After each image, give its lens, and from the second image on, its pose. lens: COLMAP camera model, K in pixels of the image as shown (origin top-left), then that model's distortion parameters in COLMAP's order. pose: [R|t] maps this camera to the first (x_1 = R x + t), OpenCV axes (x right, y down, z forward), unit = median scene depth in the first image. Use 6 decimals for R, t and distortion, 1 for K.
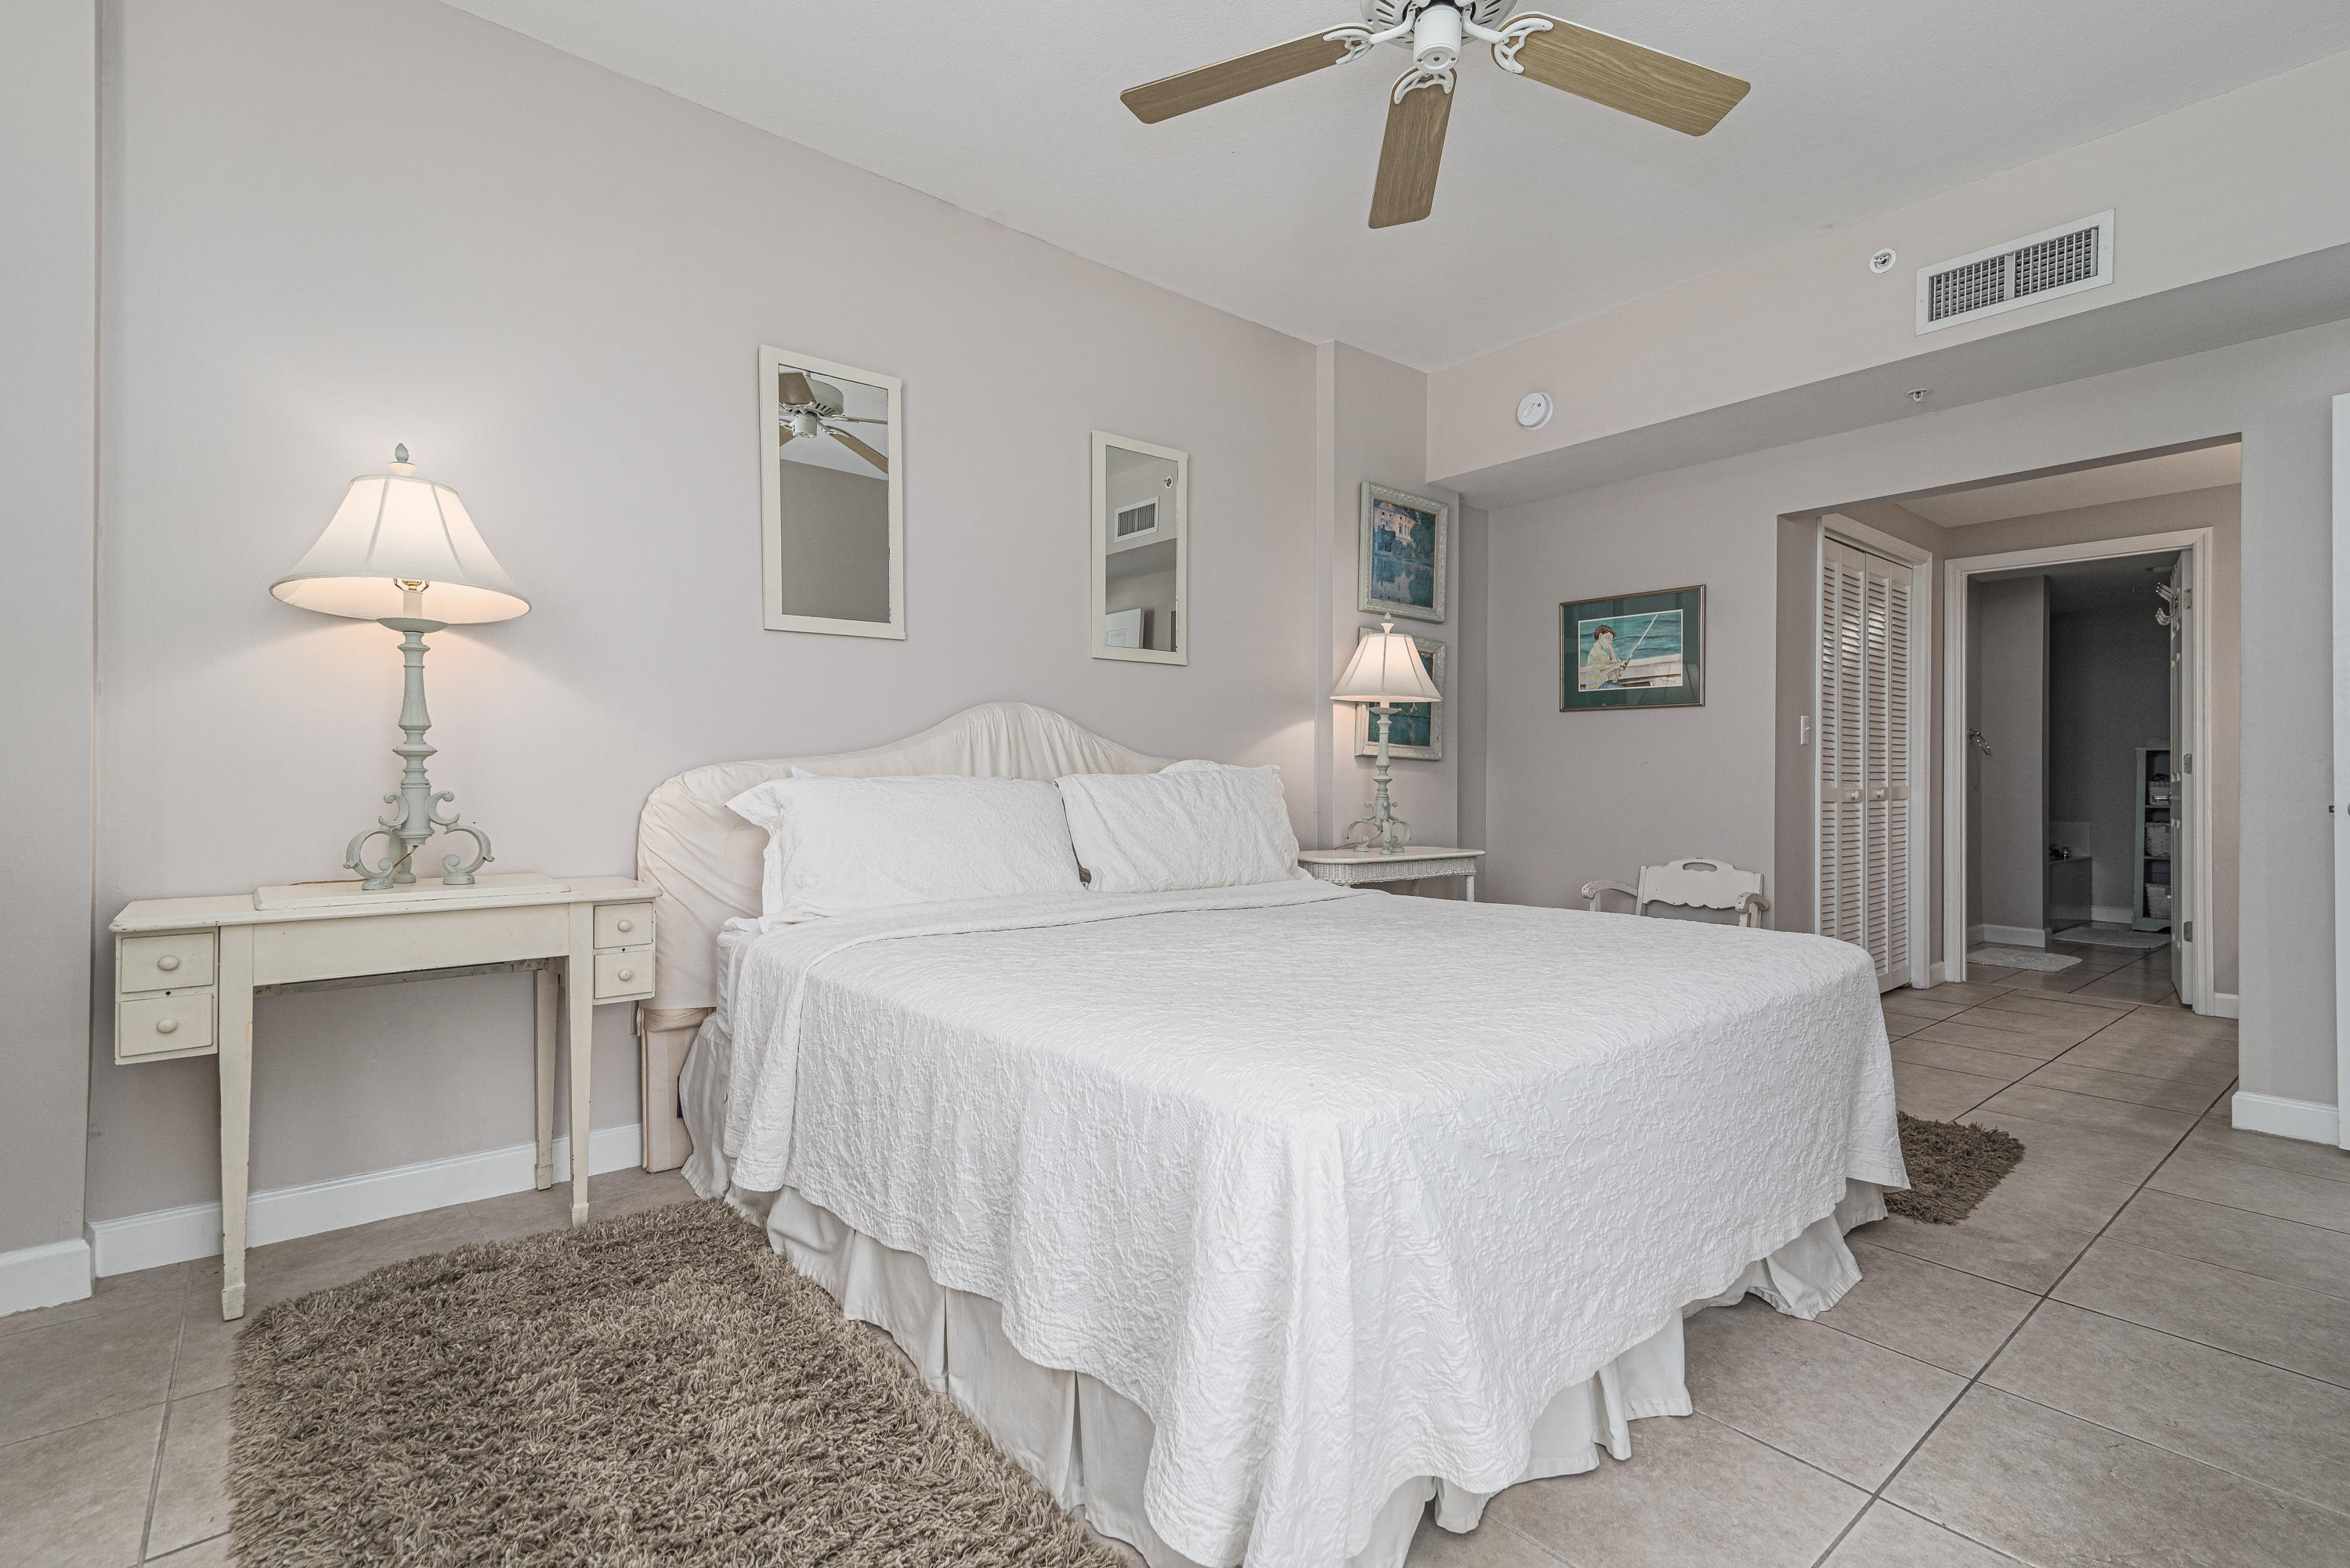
lens RADIAL K [[1073.1, 0, 1192.5], [0, 1073.1, 781.2], [0, 0, 1]] dist [0.011175, -0.000015]
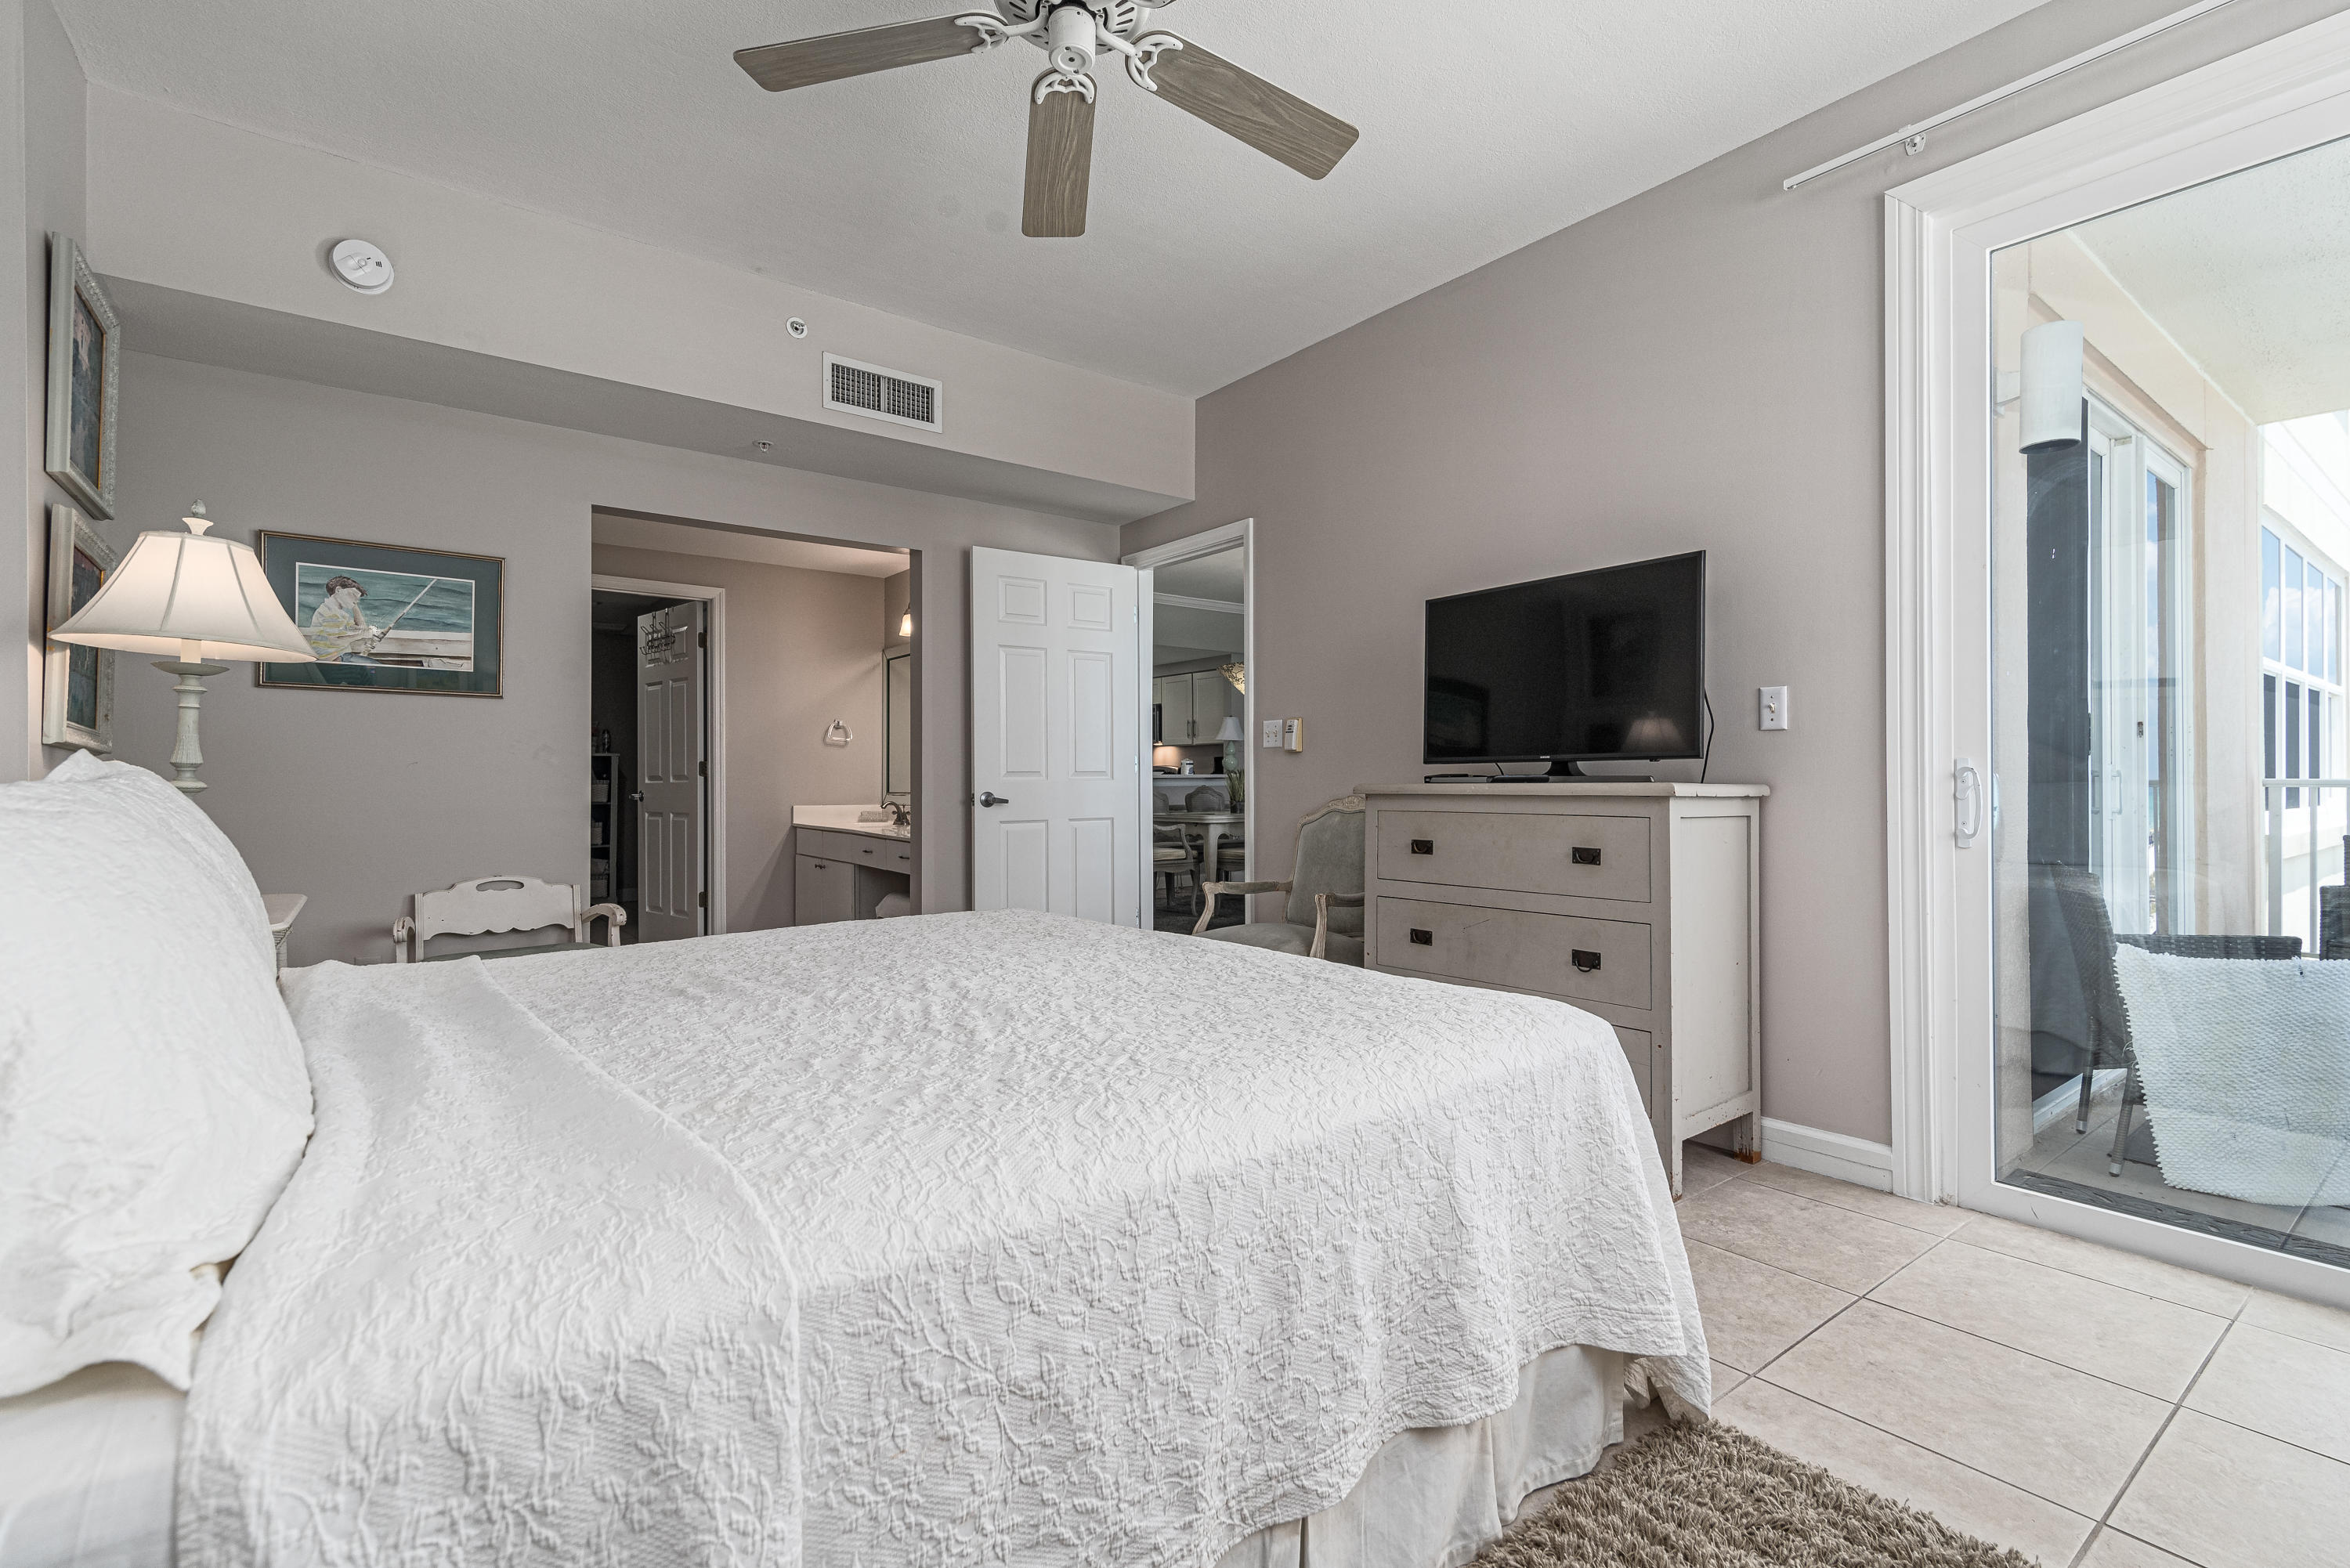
lens RADIAL K [[1073.1, 0, 1192.5], [0, 1073.1, 781.2], [0, 0, 1]] dist [0.011175, -0.000015]
pose [[0.030633, -0.004773, 0.999519, -0.370160], [0.003914, 0.999982, 0.004655, -0.005303], [-0.999523, 0.003770, 0.030652, 0.419268]]
